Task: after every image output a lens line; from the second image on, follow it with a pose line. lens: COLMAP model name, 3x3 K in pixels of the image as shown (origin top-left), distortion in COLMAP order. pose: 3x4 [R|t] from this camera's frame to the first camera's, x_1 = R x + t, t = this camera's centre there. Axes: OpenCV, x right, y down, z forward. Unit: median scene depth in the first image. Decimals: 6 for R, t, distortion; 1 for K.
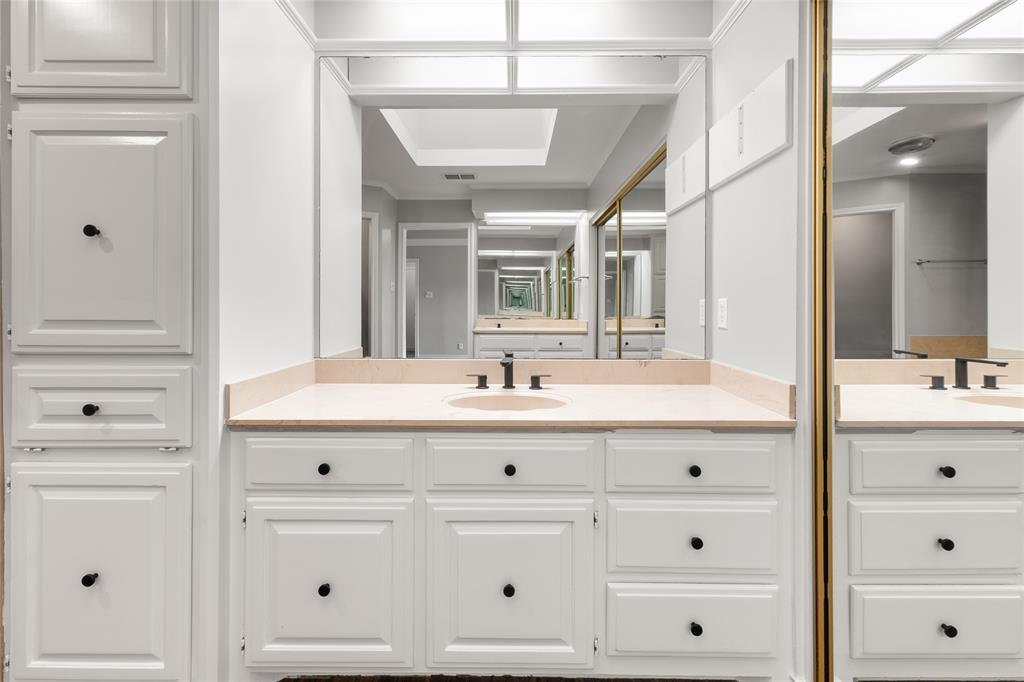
lens RADIAL K [[445.3, 0, 510.3], [0, 445.3, 307.0], [0, 0, 1]] dist [0.002320, 0.000162]
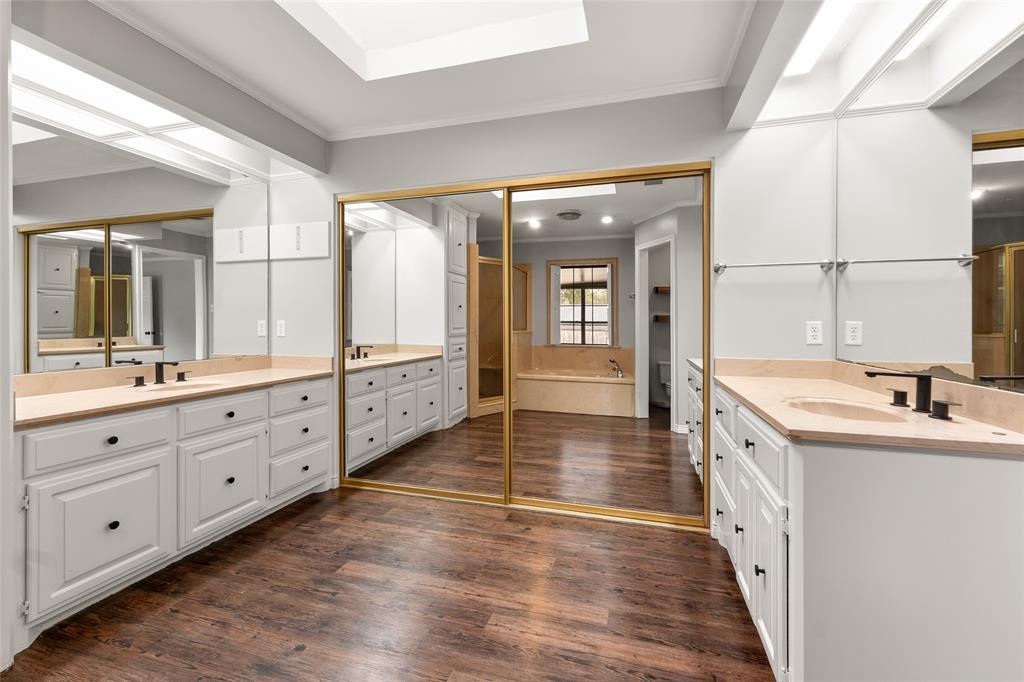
lens RADIAL K [[438.1, 0, 507.9], [0, 438.1, 322.4], [0, 0, 1]] dist [0.001121, 0.000096]
pose [[0.282689, 0.002957, 0.959207, -1.393402], [0.001271, 0.999993, -0.003457, -0.004627], [-0.959211, 0.002196, 0.282684, -0.593670]]
